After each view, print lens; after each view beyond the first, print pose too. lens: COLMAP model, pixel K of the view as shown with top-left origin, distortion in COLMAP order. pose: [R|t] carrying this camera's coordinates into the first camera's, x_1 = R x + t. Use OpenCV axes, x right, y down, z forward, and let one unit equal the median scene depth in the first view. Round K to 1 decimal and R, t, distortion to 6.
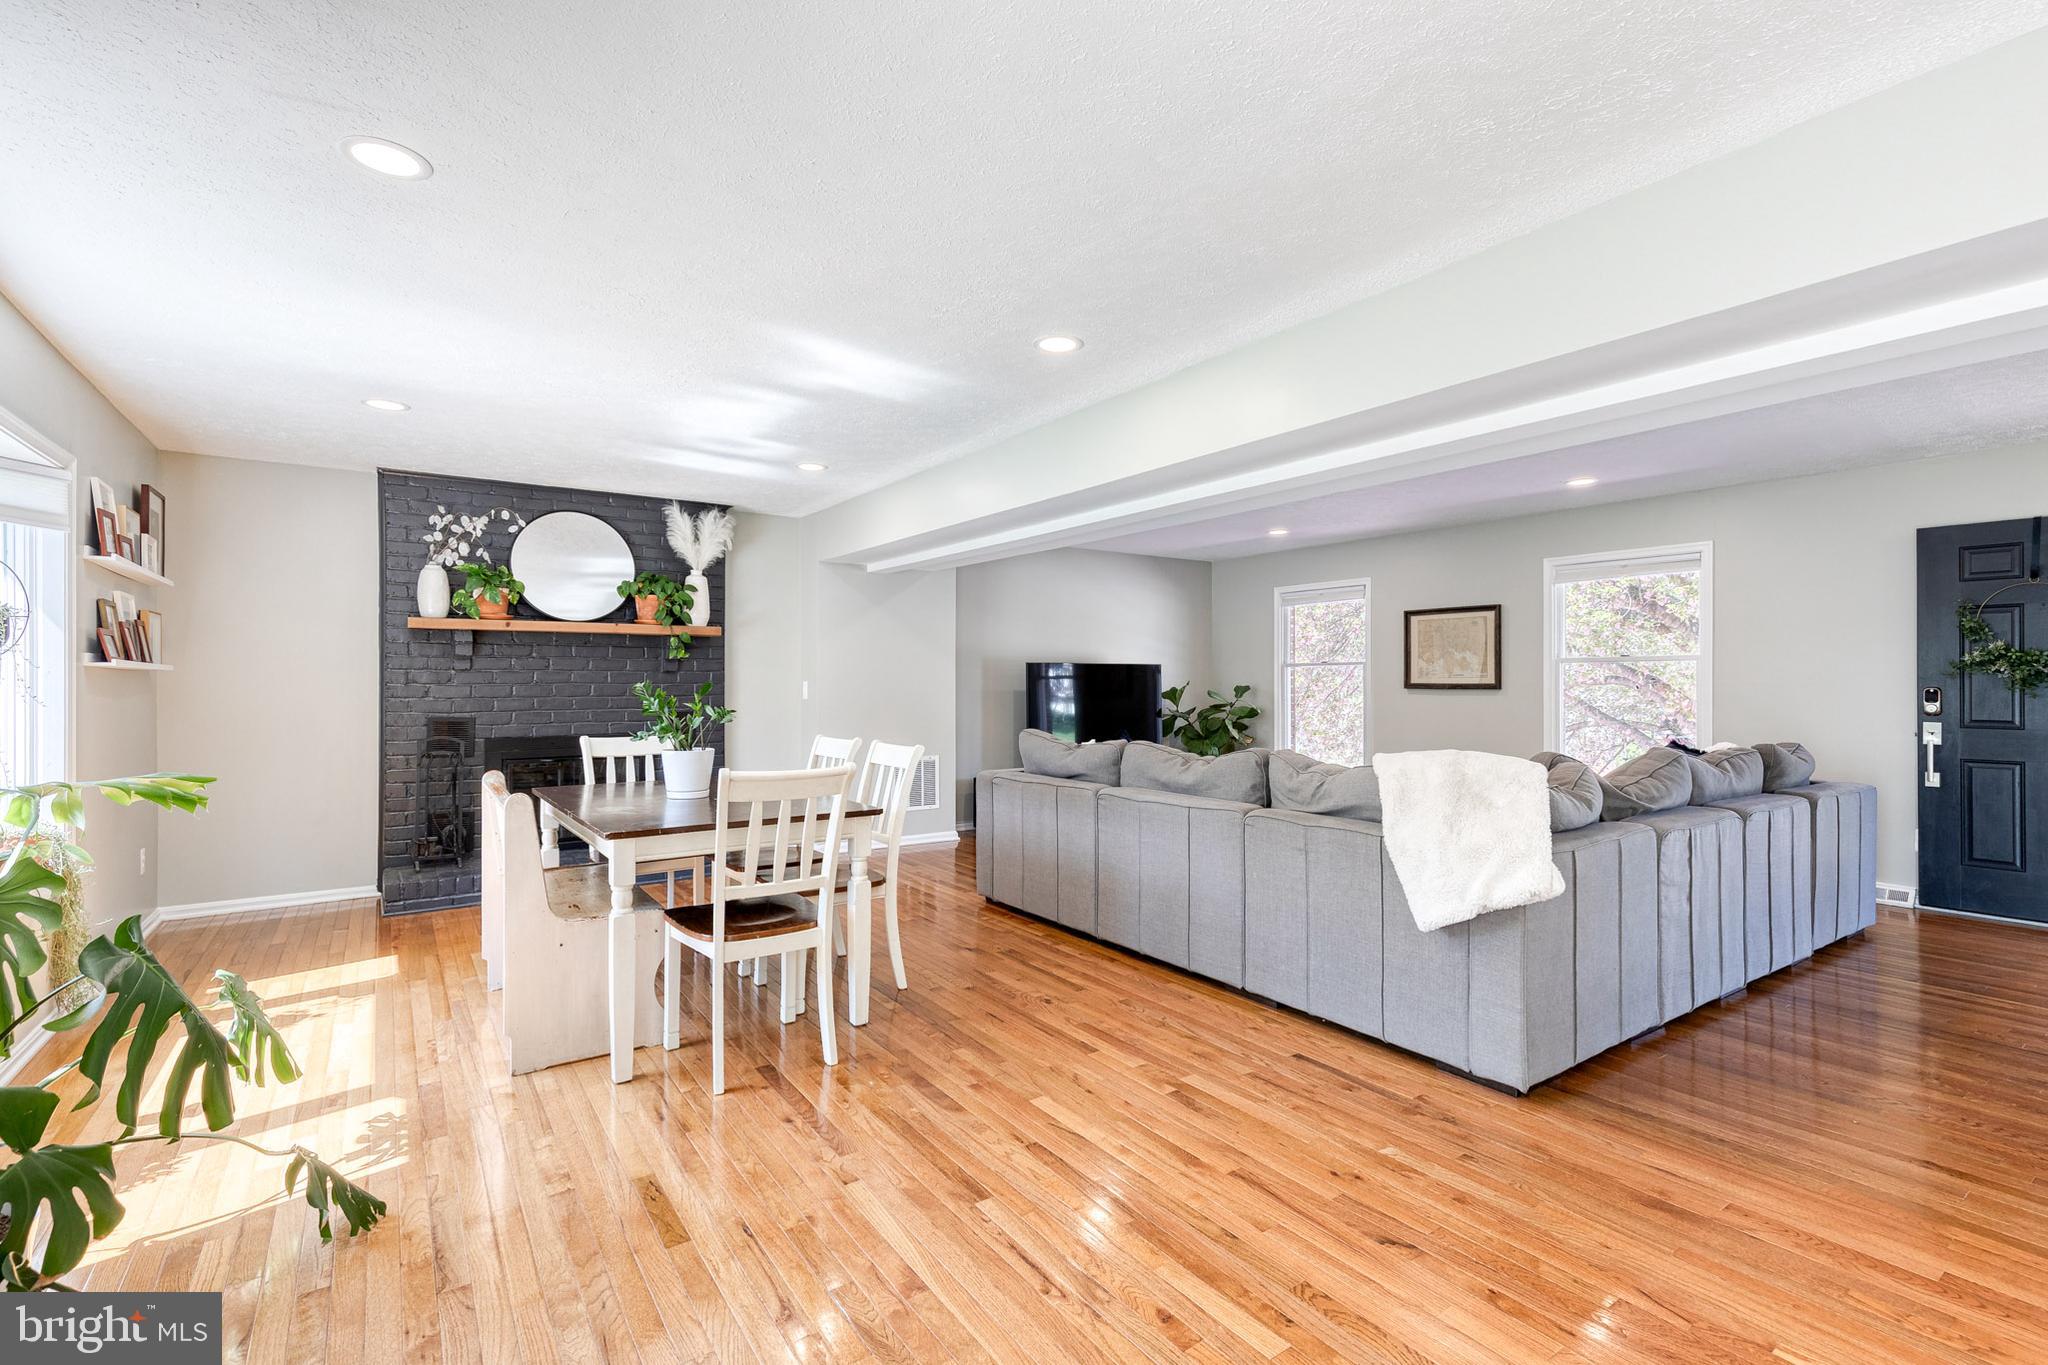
lens RADIAL K [[931.1, 0, 1042.5], [0, 931.1, 678.4], [0, 0, 1]] dist [0.004843, 0.003113]
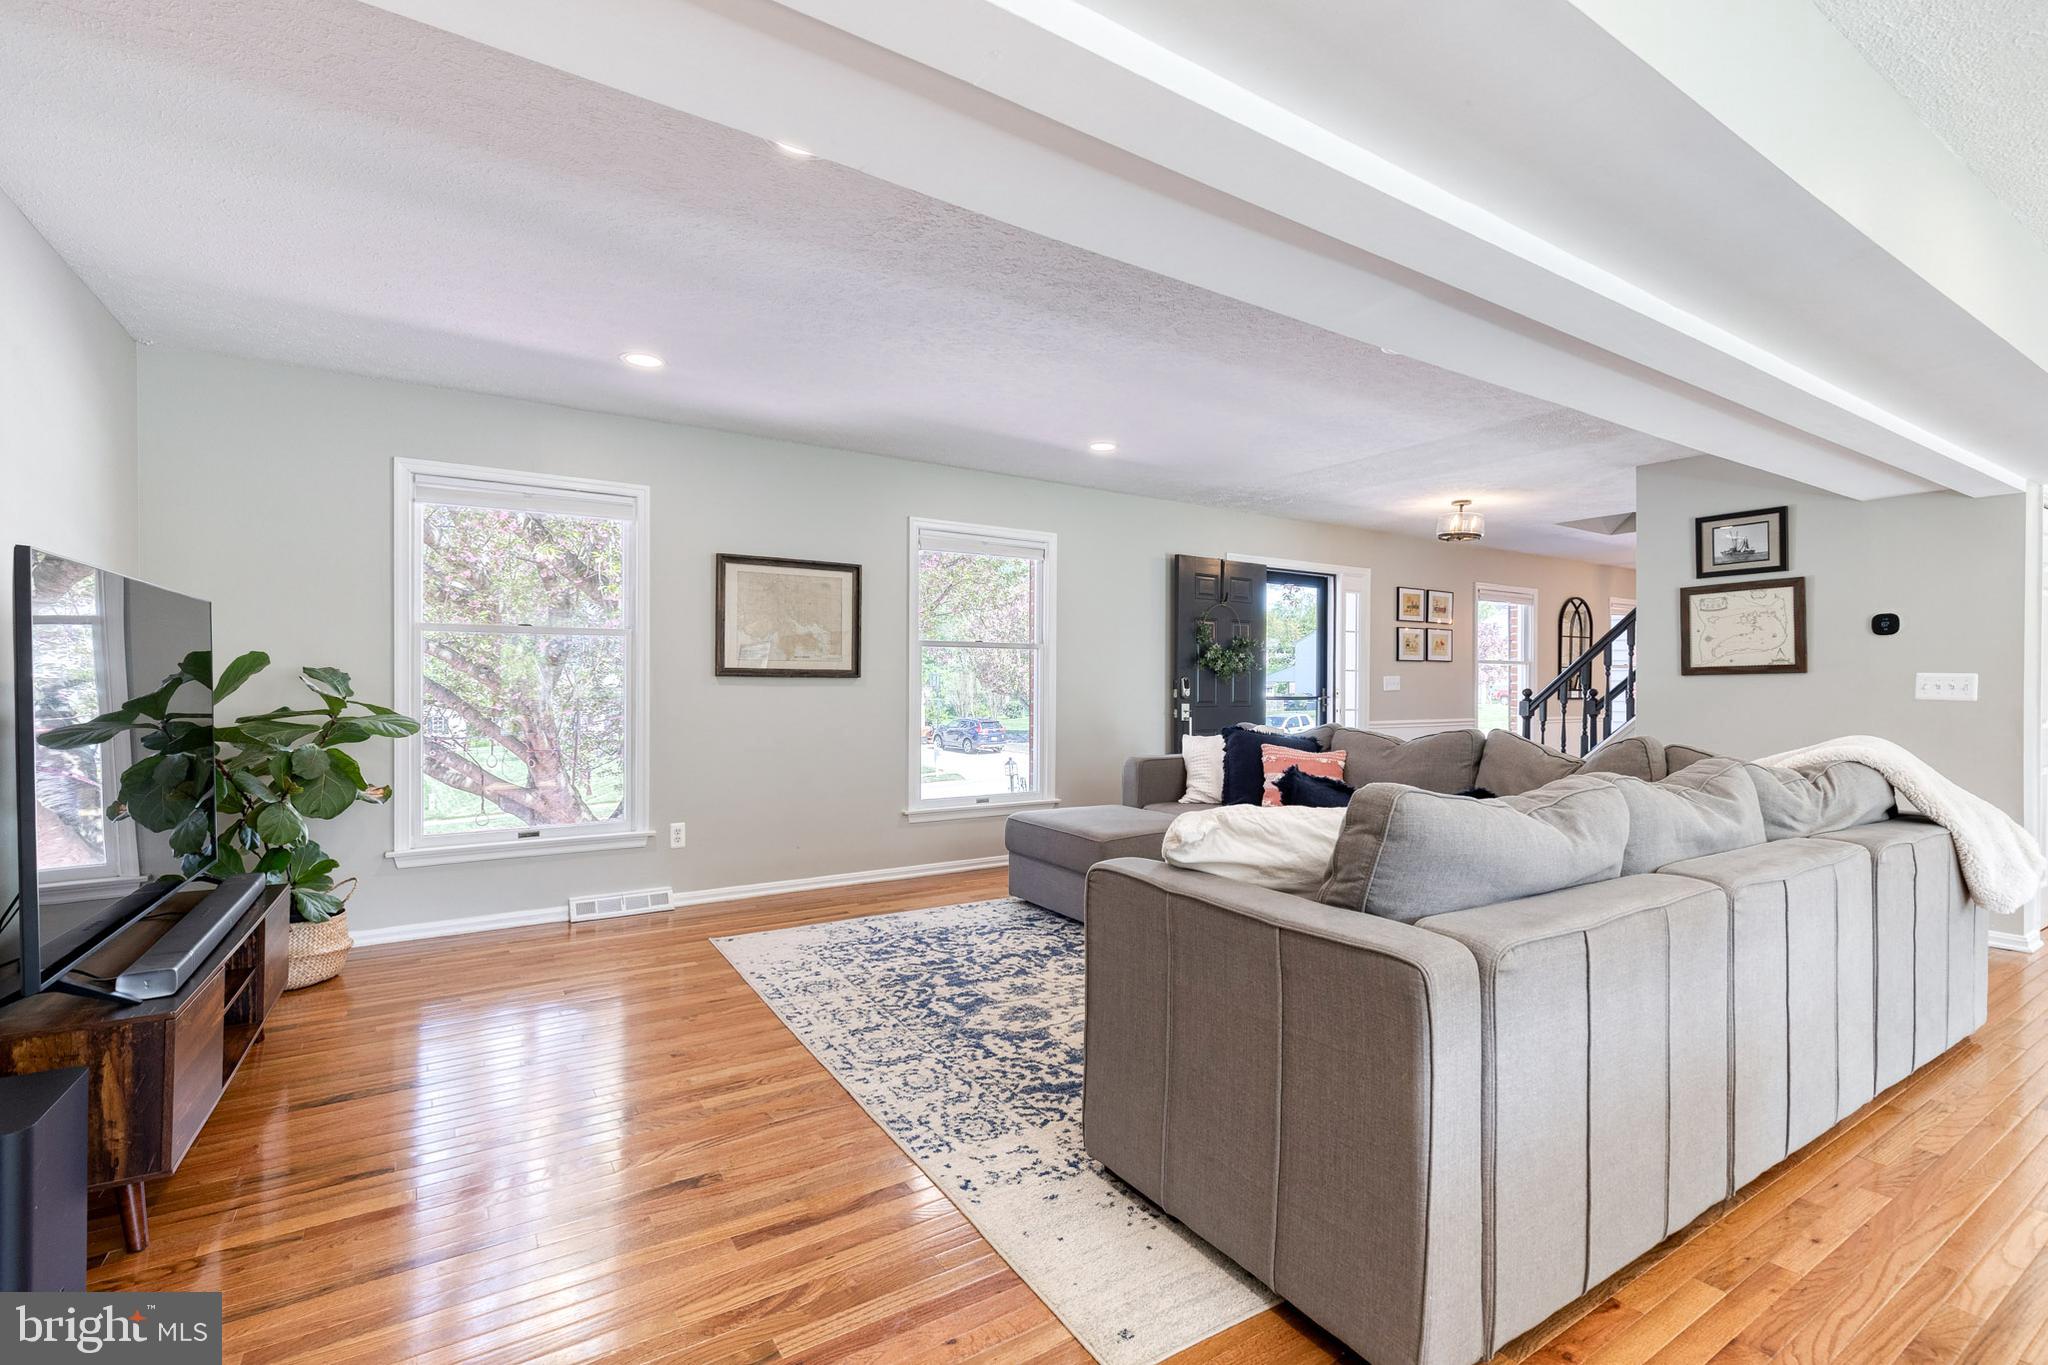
lens RADIAL K [[931.1, 0, 1040.0], [0, 931.1, 694.5], [0, 0, 1]] dist [0.004843, 0.003113]
pose [[0.032436, -0.011898, 0.999403, -0.305210], [-0.011424, 0.999859, 0.012275, 0.016924], [-0.999409, -0.011816, 0.032296, 0.961167]]
